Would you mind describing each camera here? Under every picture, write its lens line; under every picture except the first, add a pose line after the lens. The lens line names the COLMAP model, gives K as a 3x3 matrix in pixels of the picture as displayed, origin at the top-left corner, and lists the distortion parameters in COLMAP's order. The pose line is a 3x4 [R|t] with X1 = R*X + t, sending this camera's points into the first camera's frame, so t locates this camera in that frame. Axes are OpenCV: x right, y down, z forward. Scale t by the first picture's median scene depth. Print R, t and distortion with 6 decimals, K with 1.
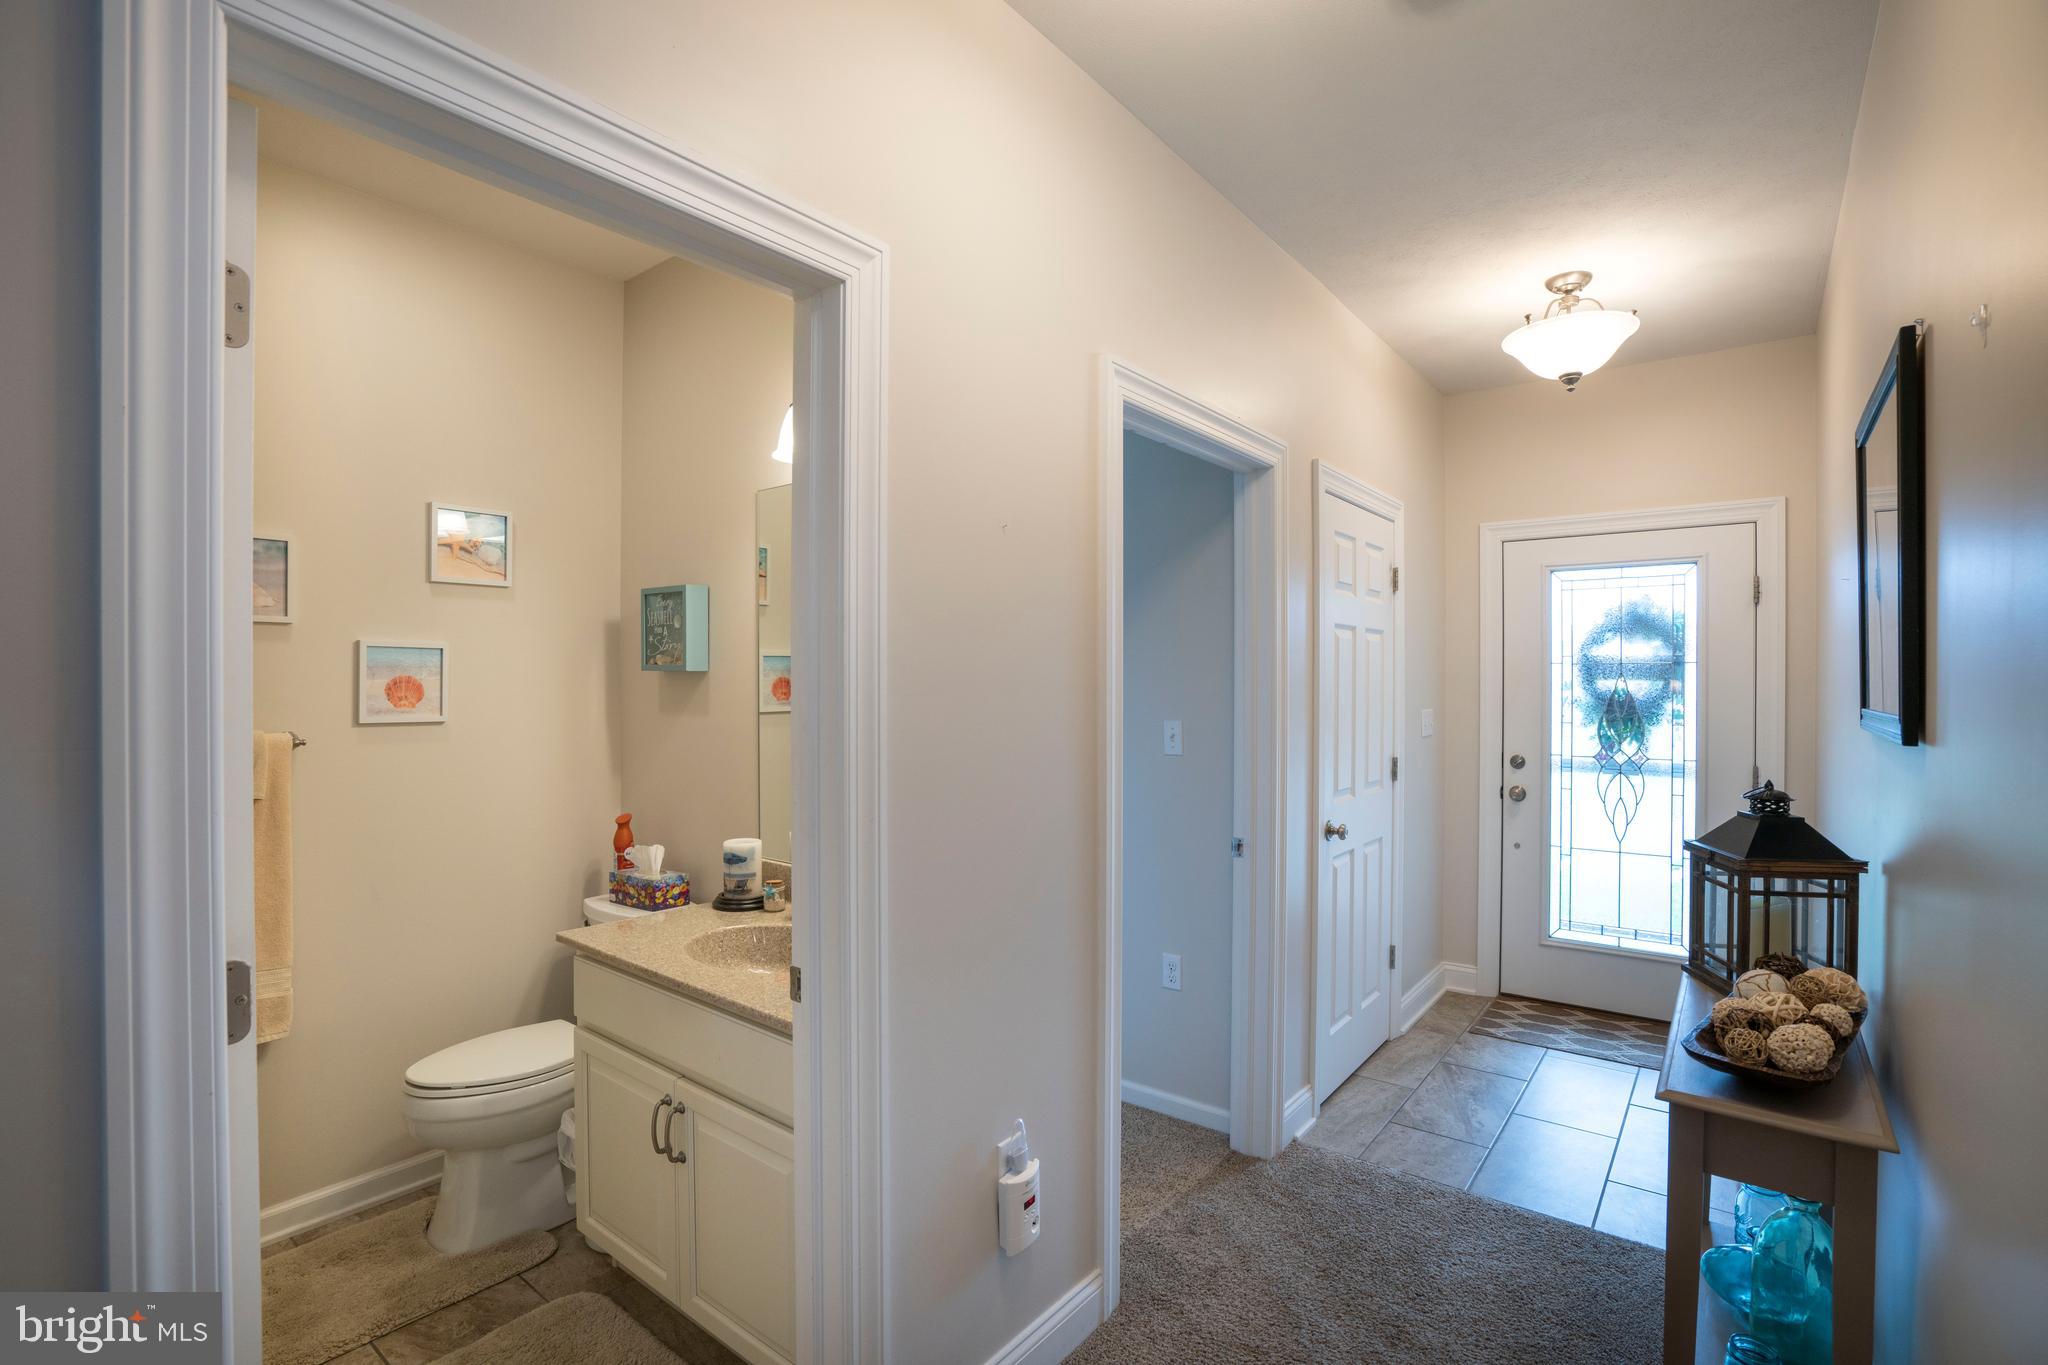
lens RADIAL K [[948.4, 0, 1019.7], [0, 948.4, 685.9], [0, 0, 1]] dist [-0.067251, 0.029006]
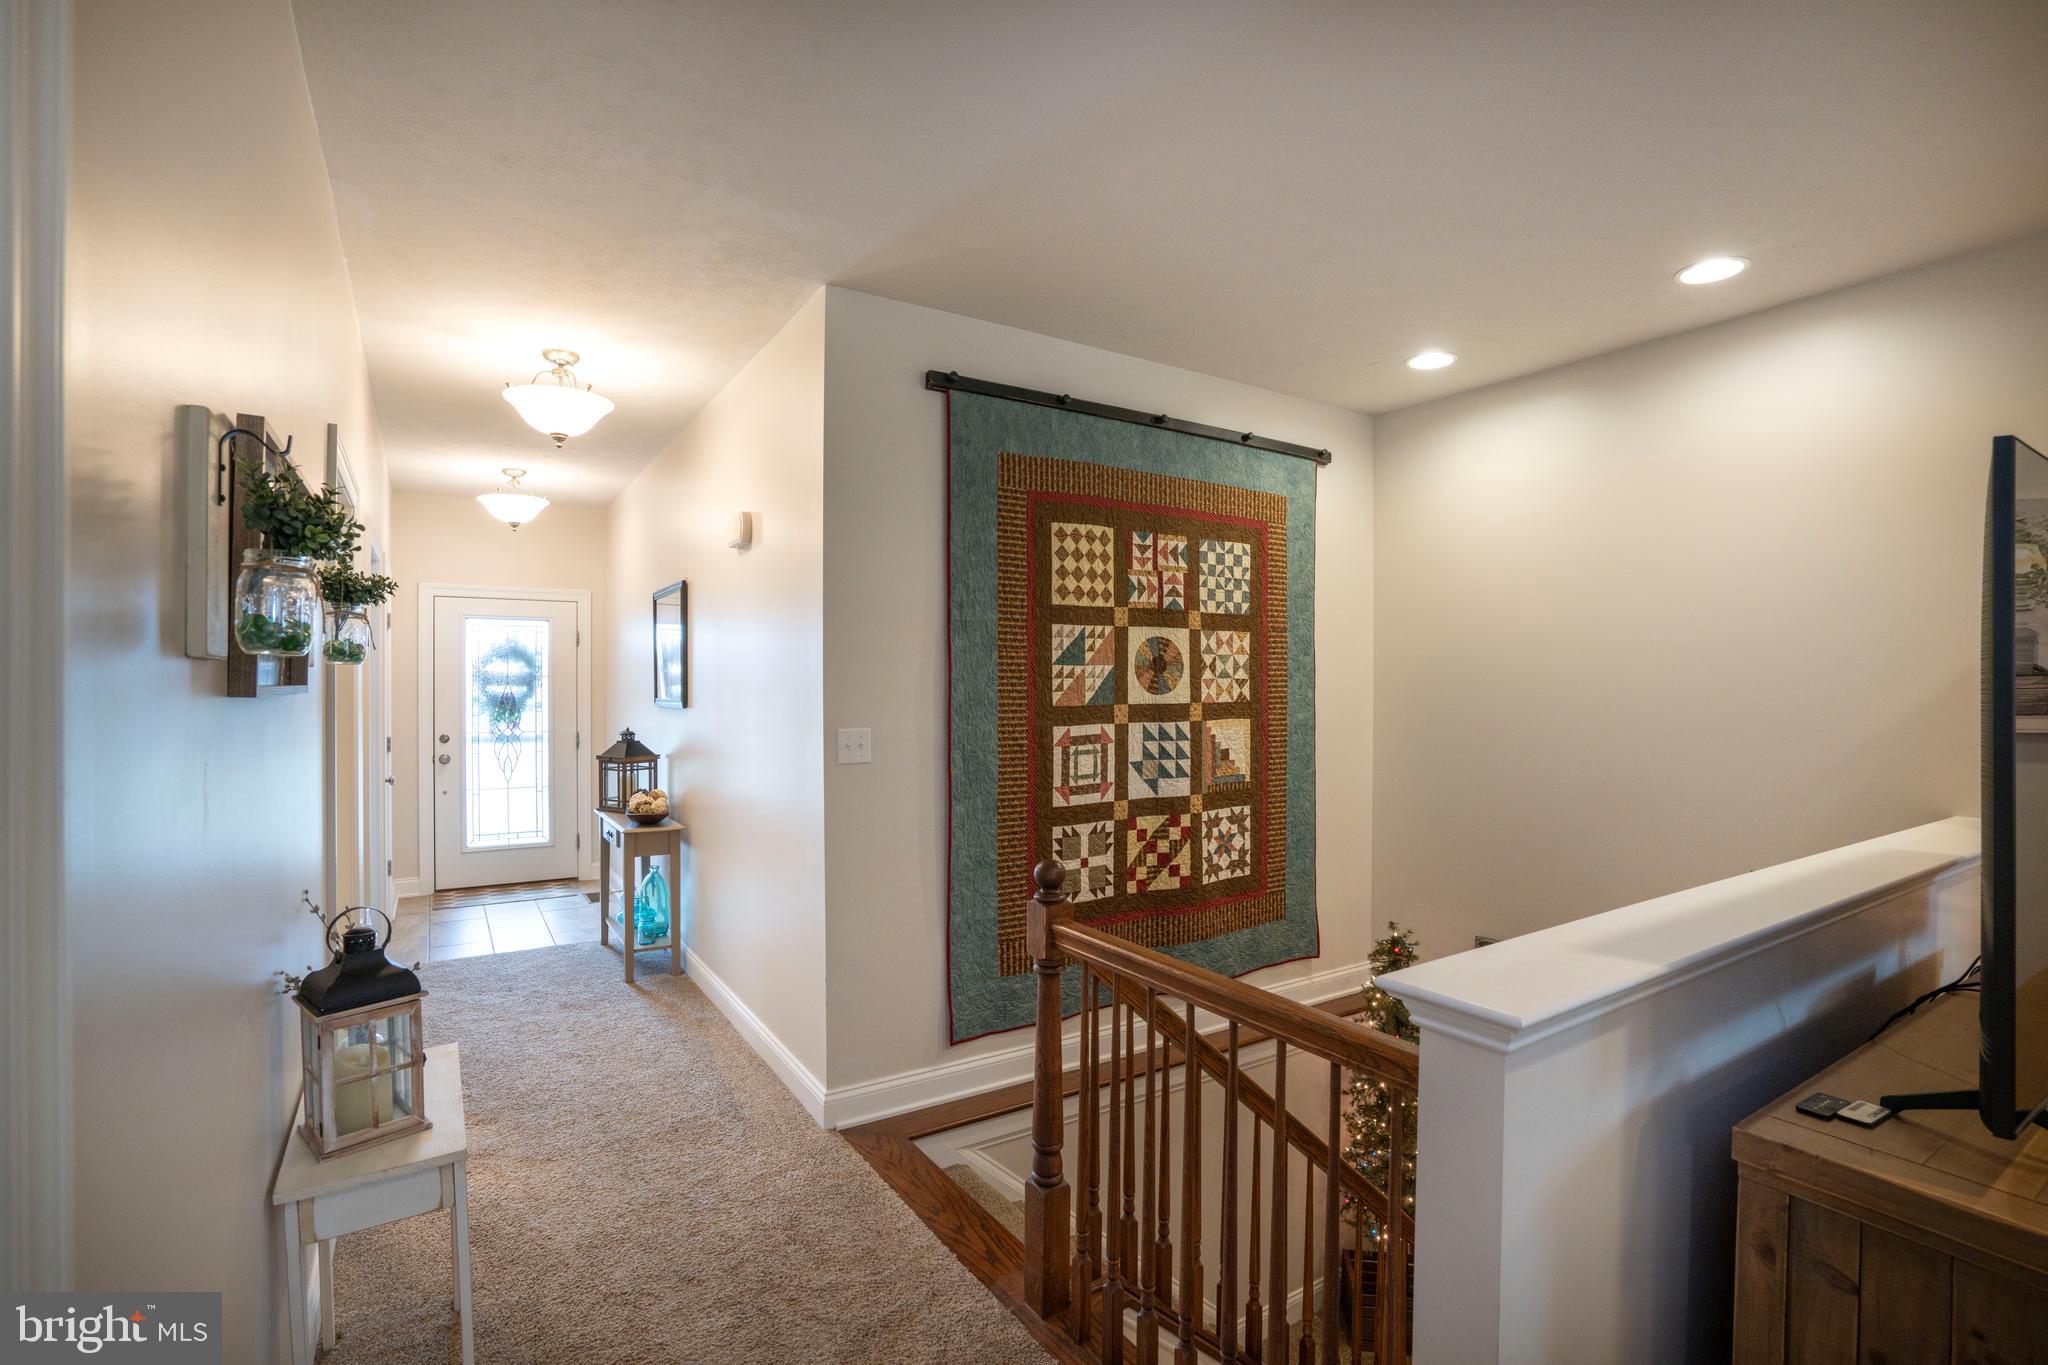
lens RADIAL K [[948.4, 0, 1019.7], [0, 948.4, 685.9], [0, 0, 1]] dist [-0.067251, 0.029006]
pose [[0.327594, 0.004561, 0.944808, -0.637885], [0.002863, 0.999979, -0.005821, 0.005367], [-0.944814, 0.004612, 0.327574, -0.430008]]
